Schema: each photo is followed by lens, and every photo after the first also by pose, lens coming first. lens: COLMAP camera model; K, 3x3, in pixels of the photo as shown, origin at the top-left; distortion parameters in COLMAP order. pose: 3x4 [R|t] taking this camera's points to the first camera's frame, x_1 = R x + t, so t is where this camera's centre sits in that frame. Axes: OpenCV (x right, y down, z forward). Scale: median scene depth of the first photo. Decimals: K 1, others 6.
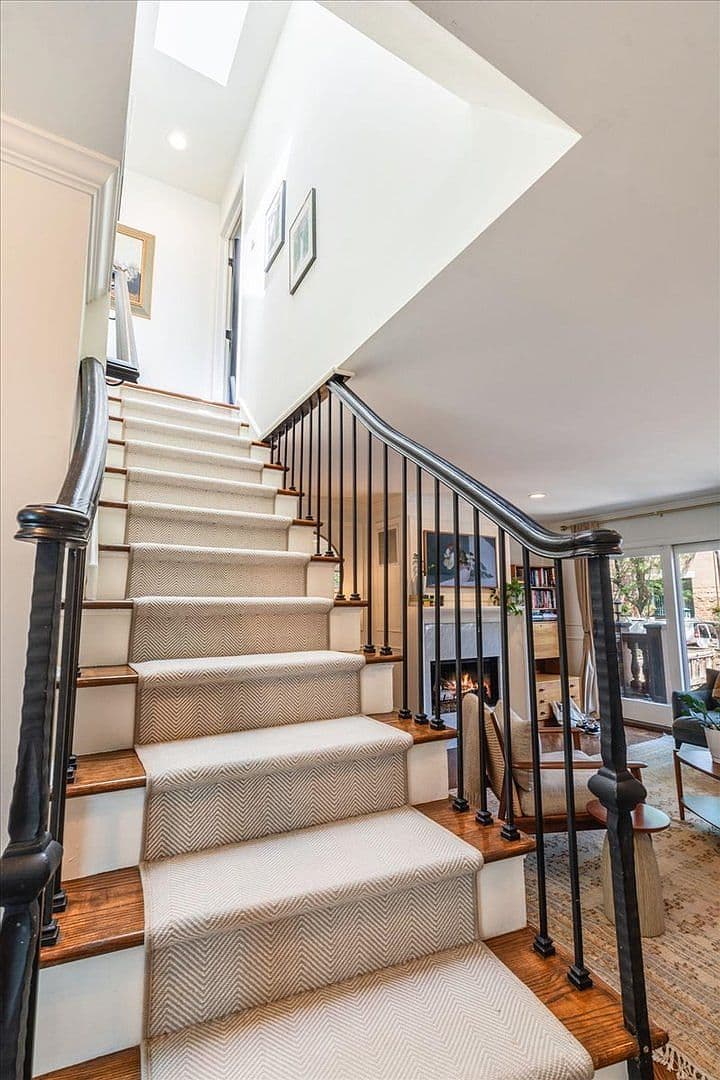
lens RADIAL K [[489.6, 0, 361.9], [0, 489.6, 542.4], [0, 0, 1]] dist [-0.002159, -0.000411]
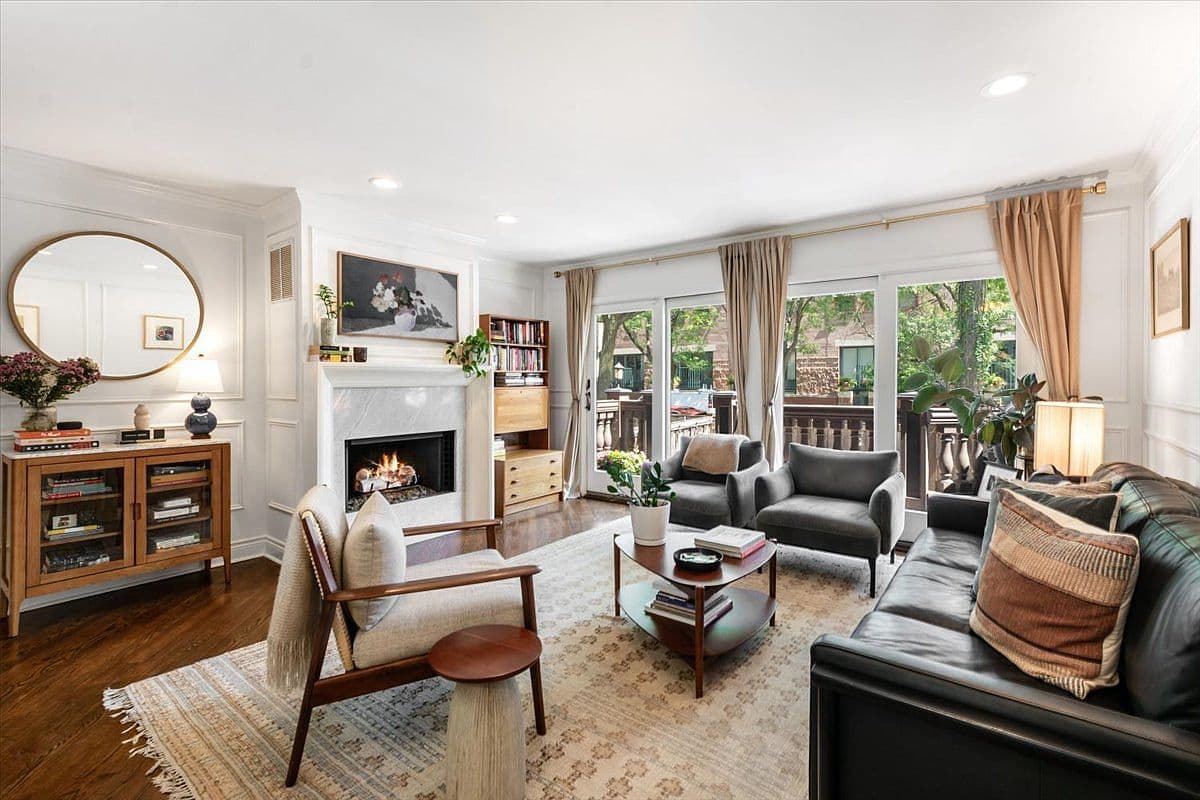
lens RADIAL K [[544.1, 0, 598.1], [0, 544.1, 390.5], [0, 0, 1]] dist [-0.002159, -0.000411]
pose [[0.931997, -0.003567, 0.362448, 0.151950], [-0.050354, 0.988981, 0.139214, 0.034354], [-0.358951, -0.147997, 0.921548, 0.114784]]
